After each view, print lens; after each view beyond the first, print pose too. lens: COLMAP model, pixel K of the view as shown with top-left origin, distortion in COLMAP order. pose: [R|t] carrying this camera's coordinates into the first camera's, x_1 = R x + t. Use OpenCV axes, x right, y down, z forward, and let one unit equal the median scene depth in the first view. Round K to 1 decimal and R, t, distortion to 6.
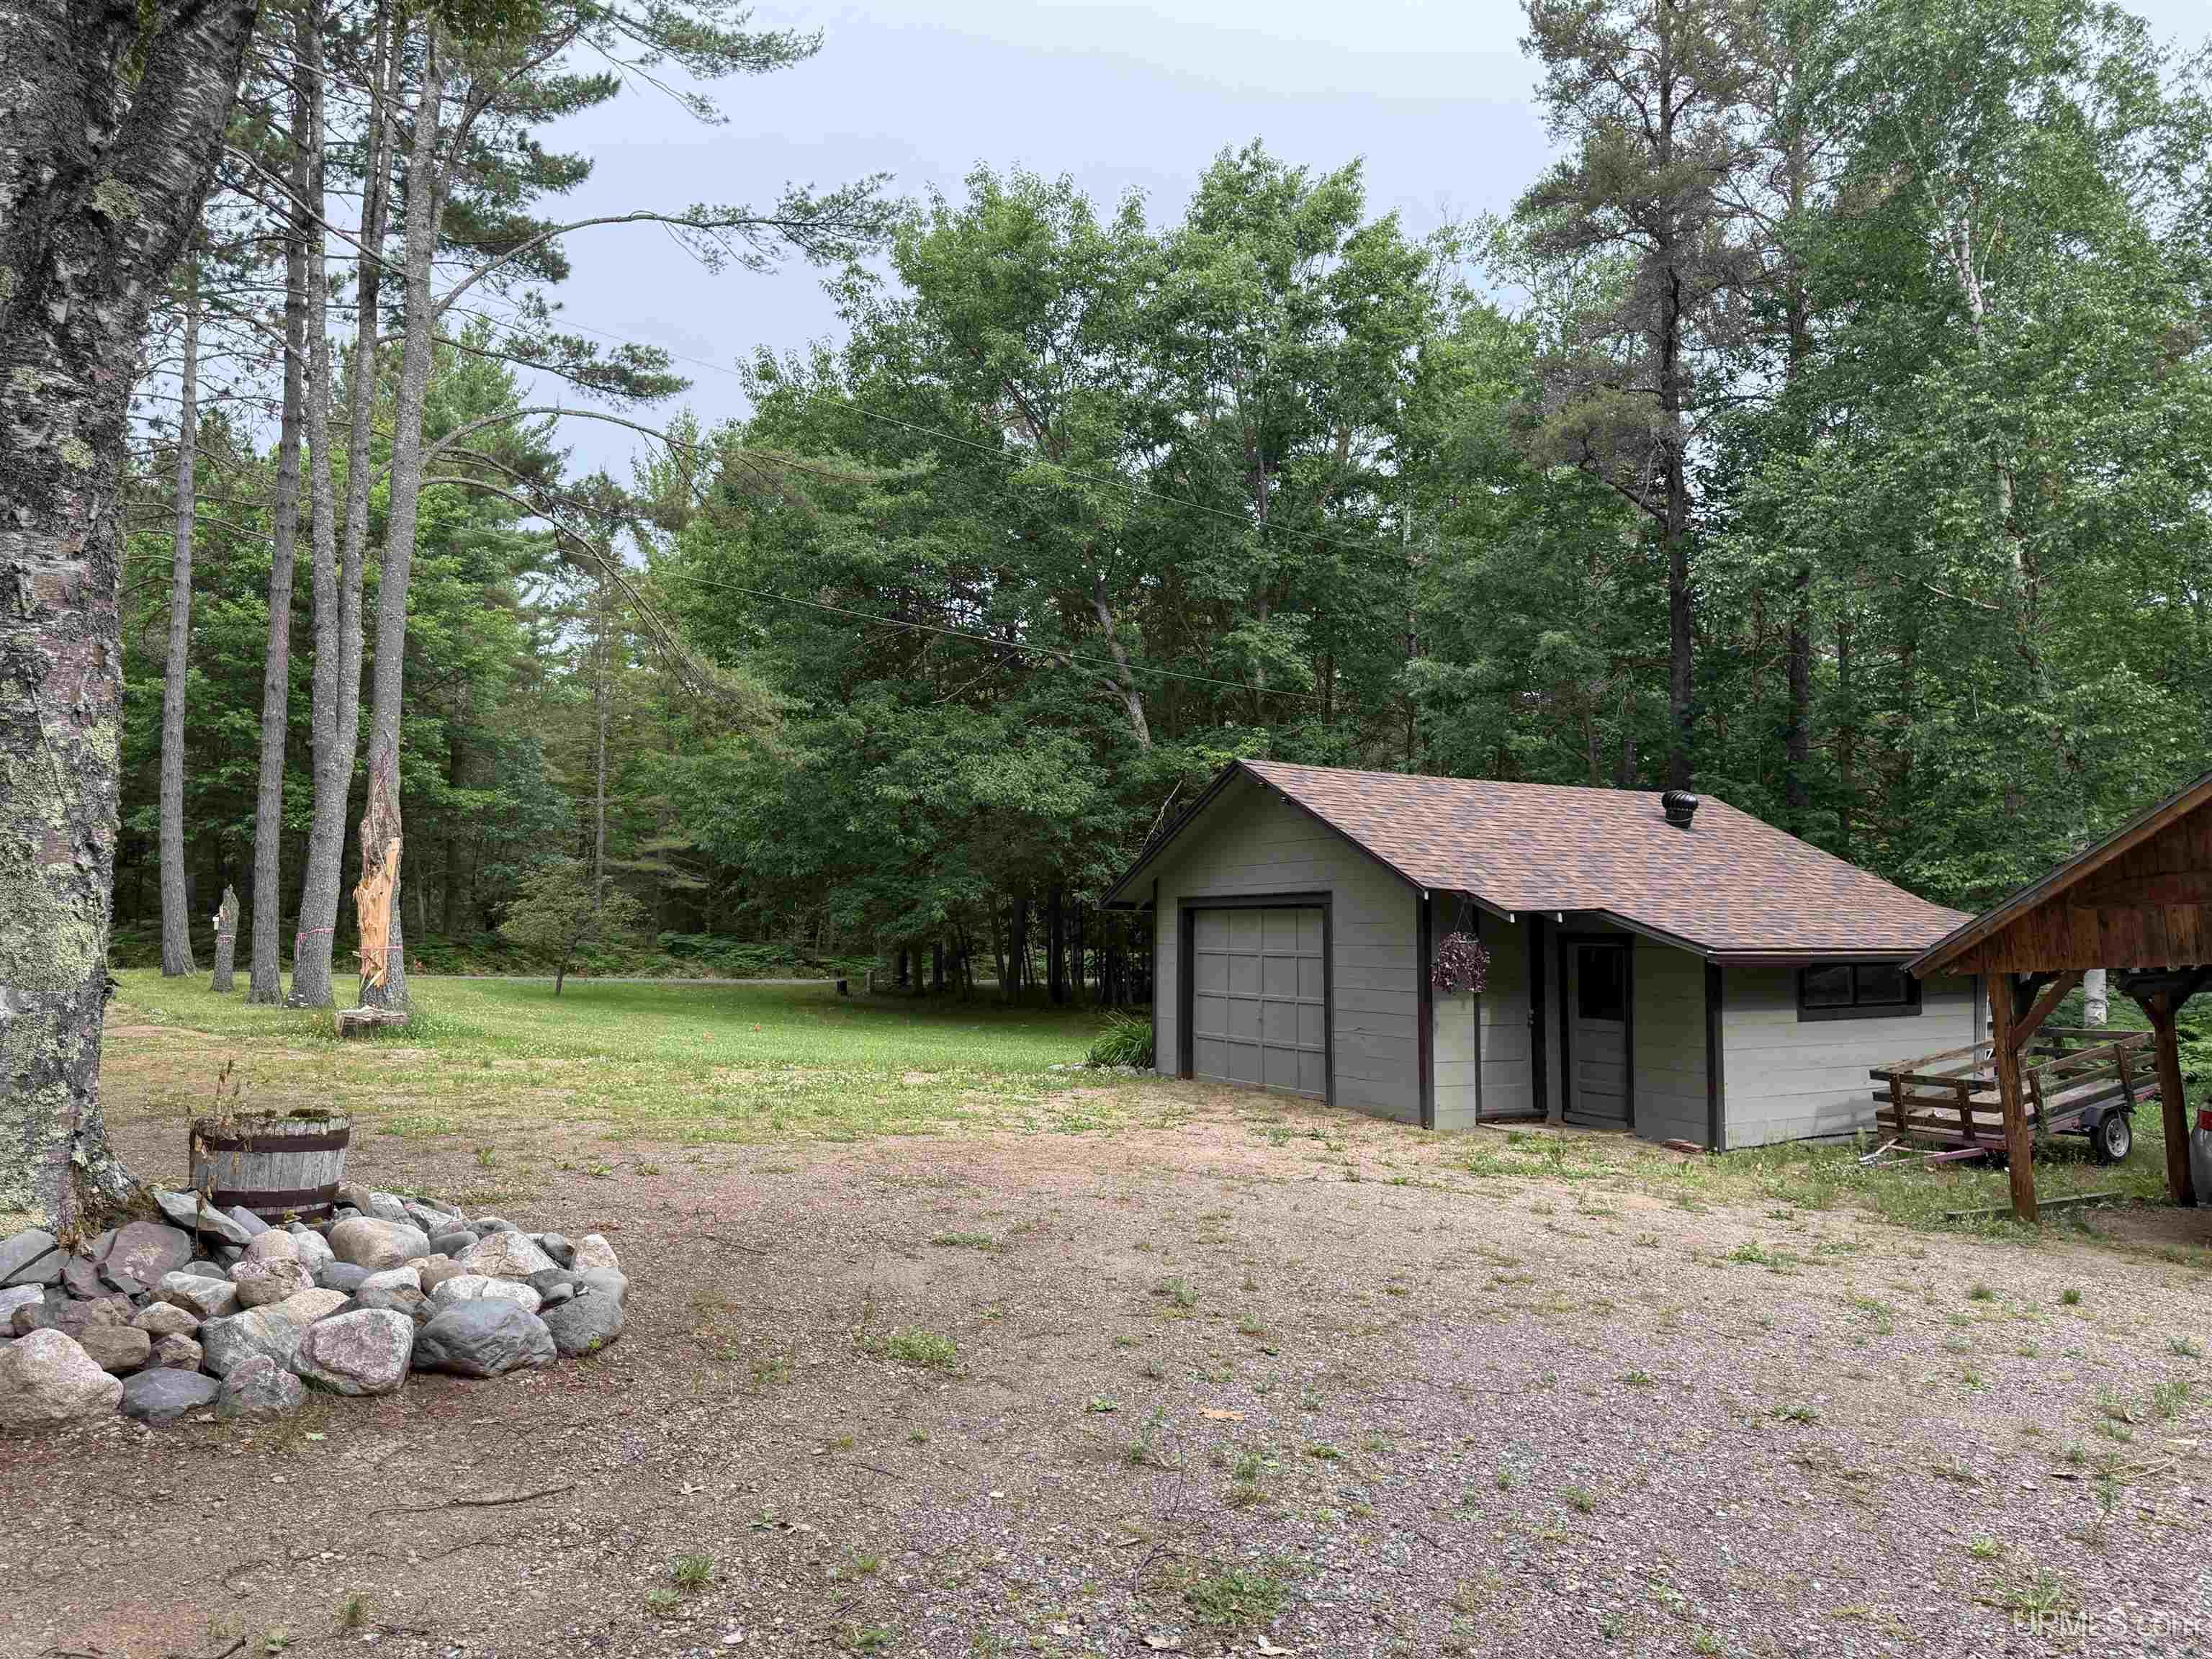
lens RADIAL K [[1510.0, 0, 1106.0], [0, 1510.0, 829.5], [0, 0, 1]] dist [0.164121, -0.355975]
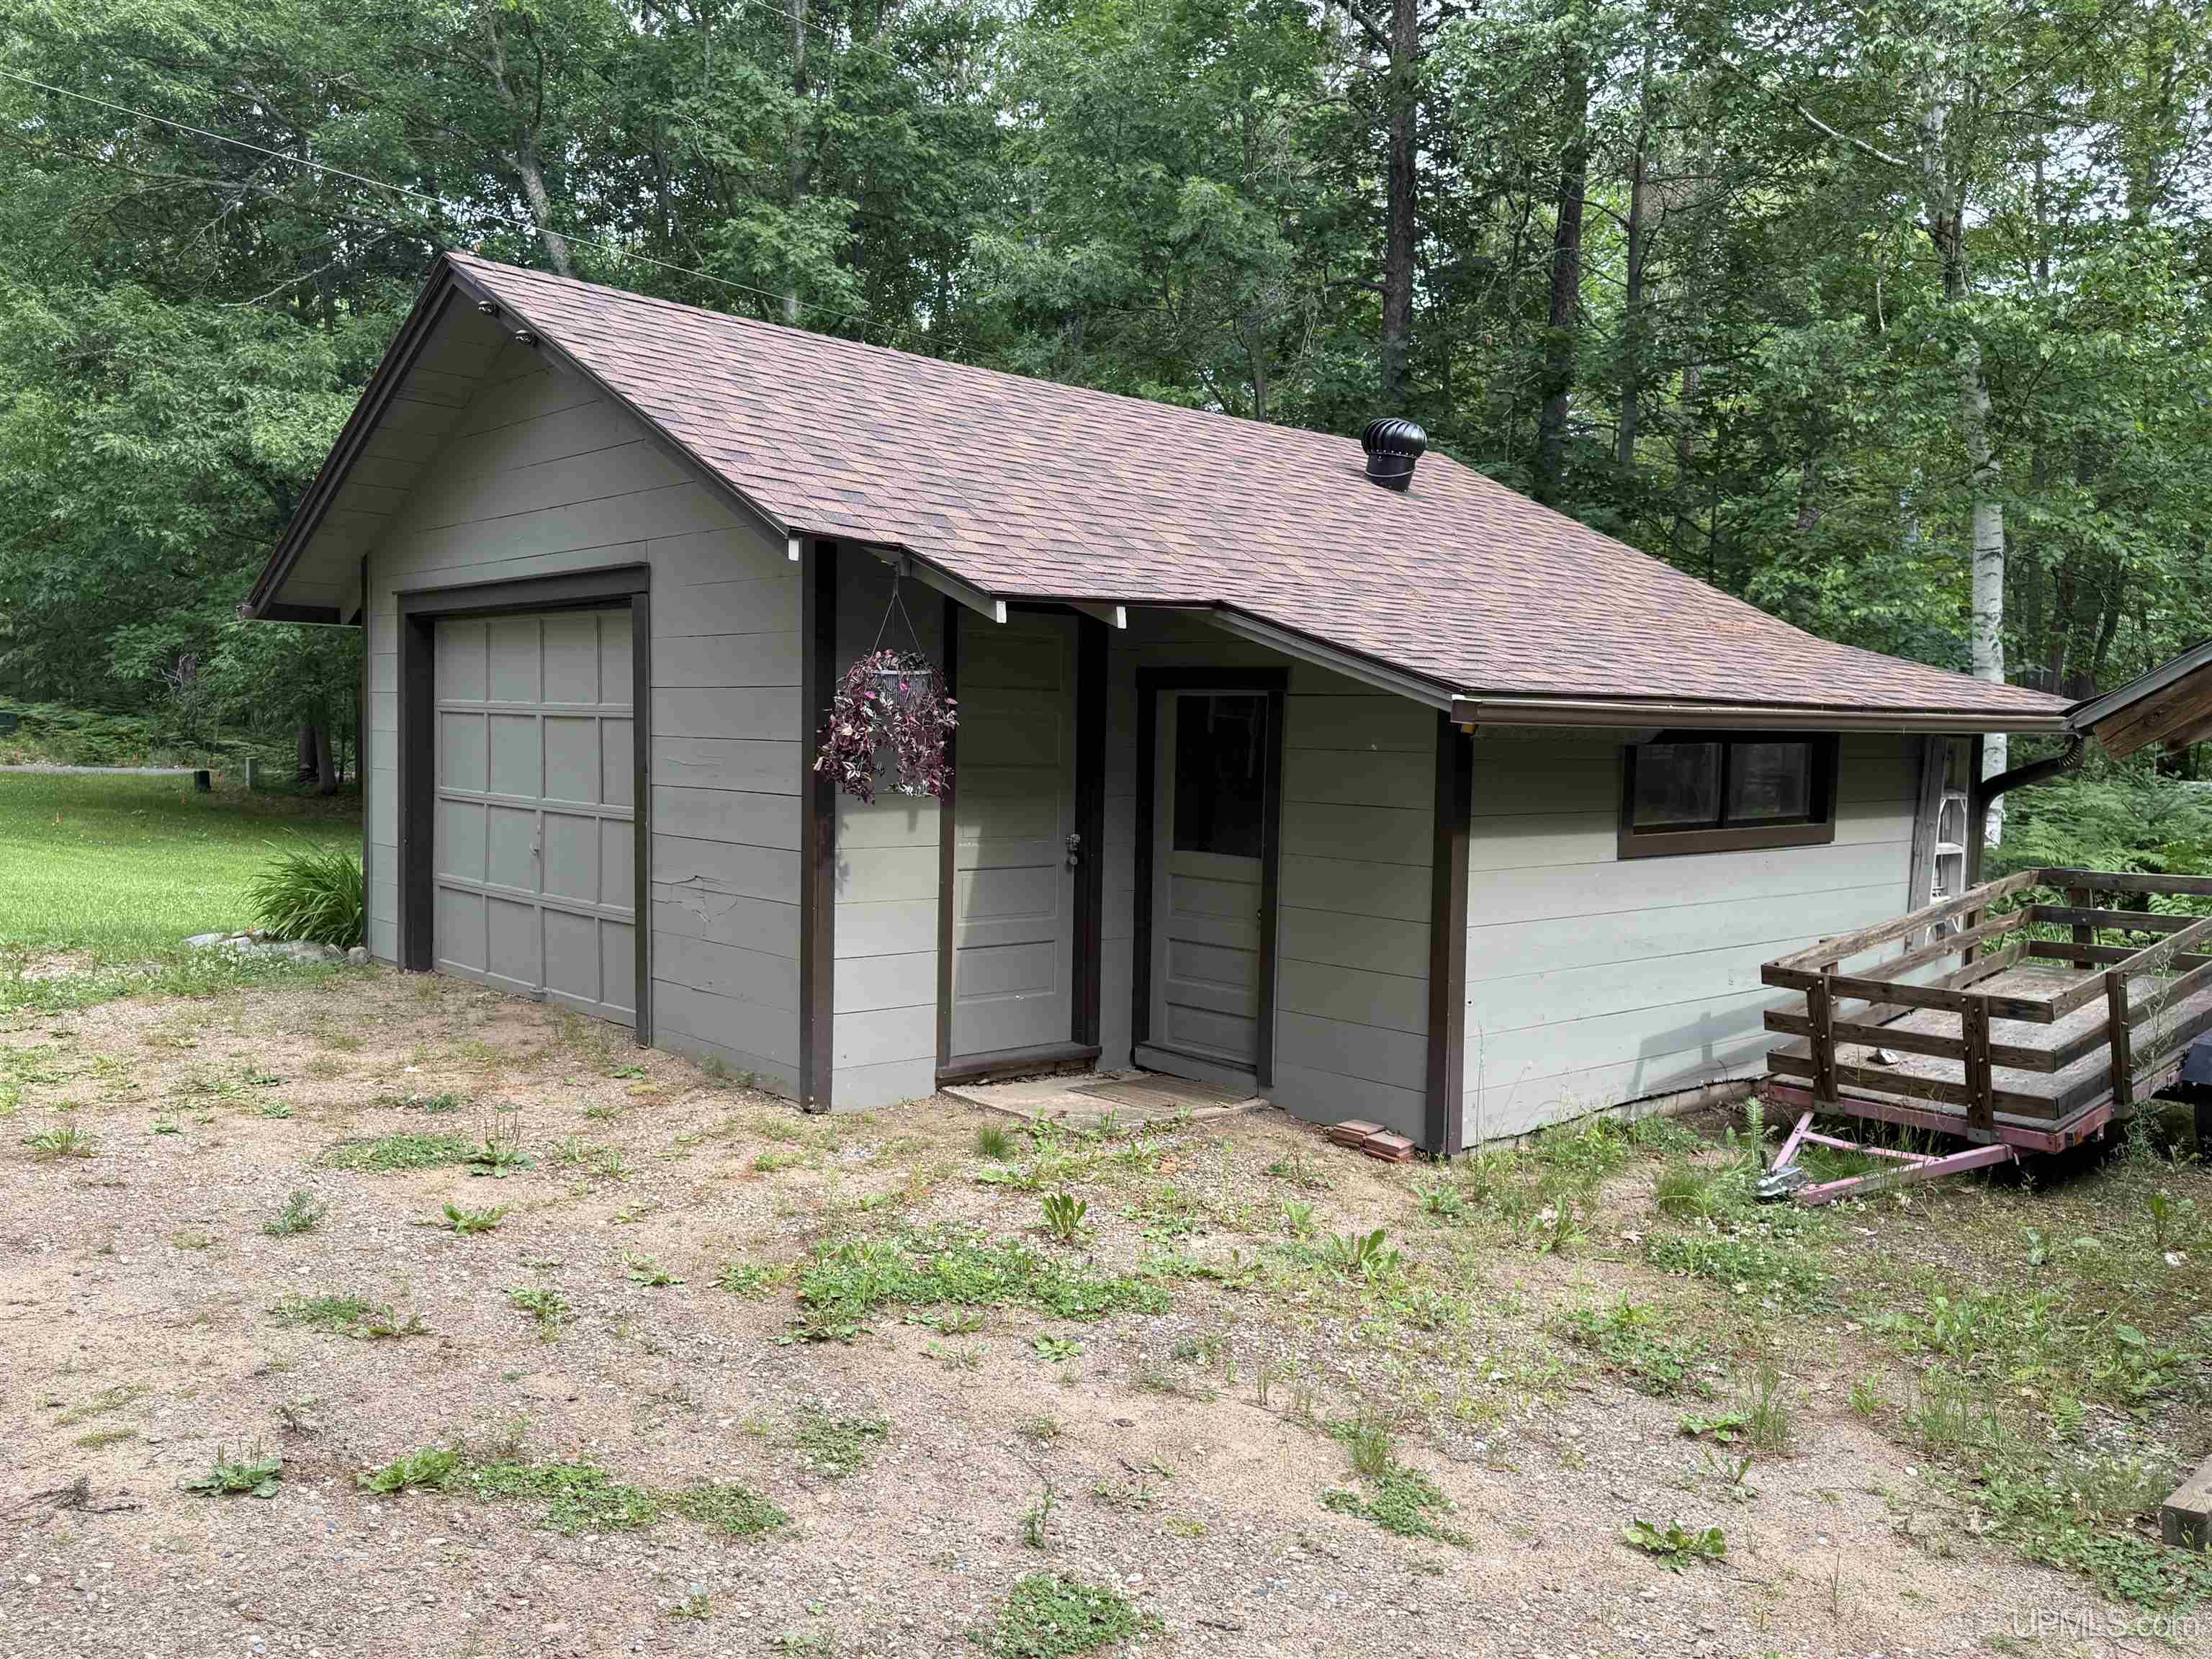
lens RADIAL K [[1779.3, 0, 1106.0], [0, 1779.3, 829.5], [0, 0, 1]] dist [0.036338, -0.000325]
pose [[0.978134, 0.000633, 0.207976, 0.176063], [-0.027293, 0.991738, 0.125346, 0.049711], [-0.206179, -0.128281, 0.970069, 0.479419]]
